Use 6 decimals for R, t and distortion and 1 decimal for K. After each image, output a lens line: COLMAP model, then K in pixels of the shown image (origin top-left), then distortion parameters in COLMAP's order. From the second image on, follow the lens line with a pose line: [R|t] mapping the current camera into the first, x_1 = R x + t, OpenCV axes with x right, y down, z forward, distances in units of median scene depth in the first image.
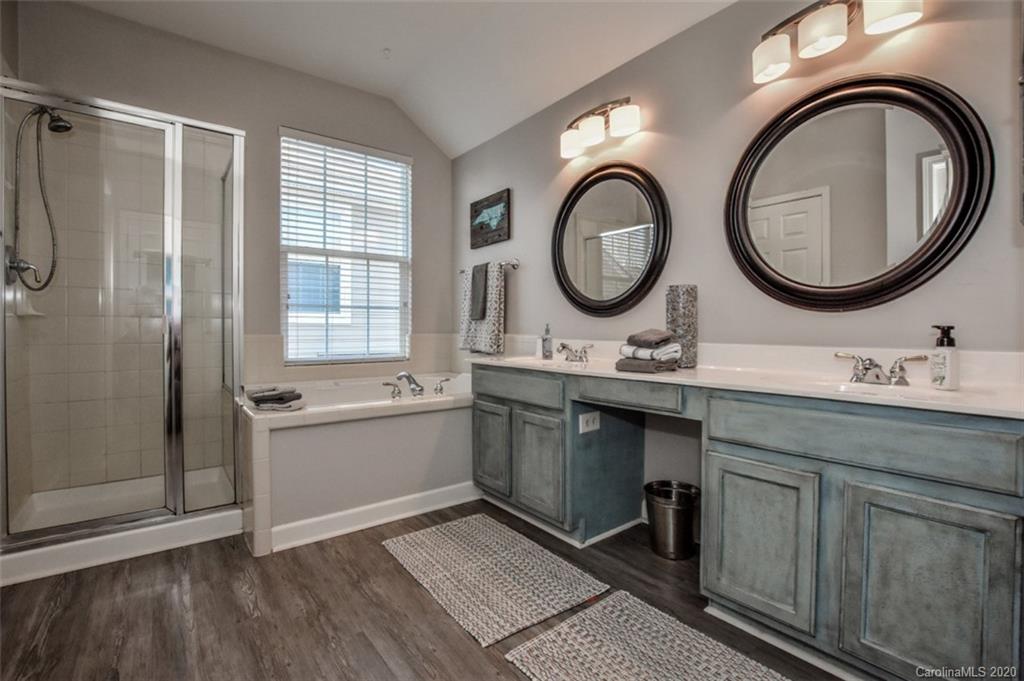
lens RADIAL K [[460.0, 0, 519.2], [0, 460.0, 332.2], [0, 0, 1]] dist [-0.028282, 0.002396]
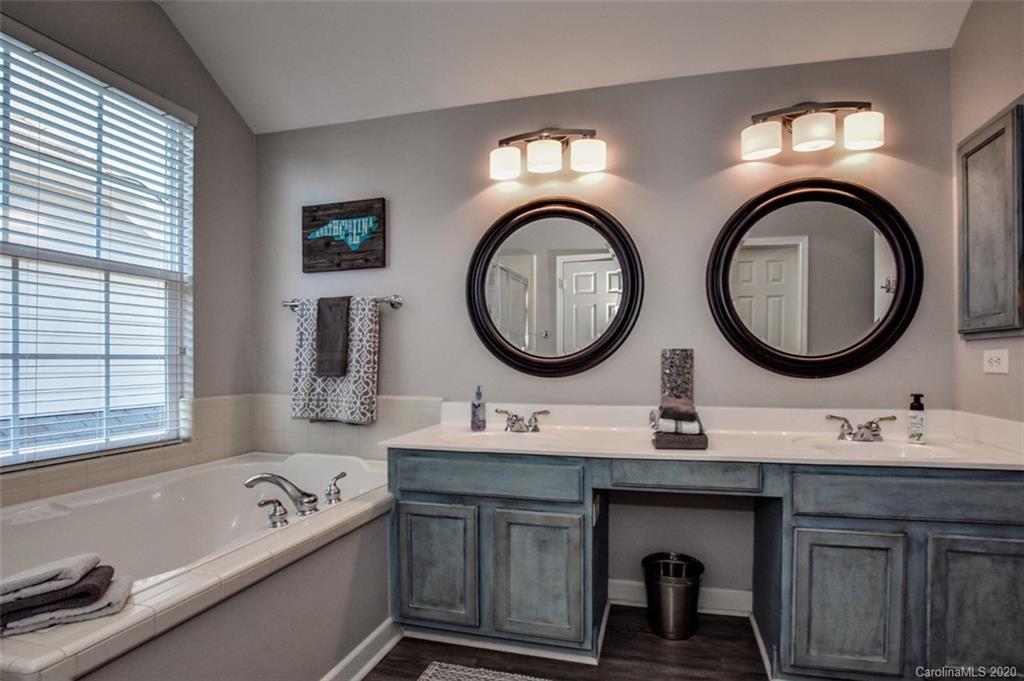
lens RADIAL K [[460.0, 0, 533.4], [0, 460.0, 364.2], [0, 0, 1]] dist [-0.028282, 0.002396]
pose [[0.780239, -0.012649, 0.625353, -0.455037], [0.010095, 0.999920, 0.007630, -0.075683], [-0.625400, 0.000360, 0.780305, 0.419845]]
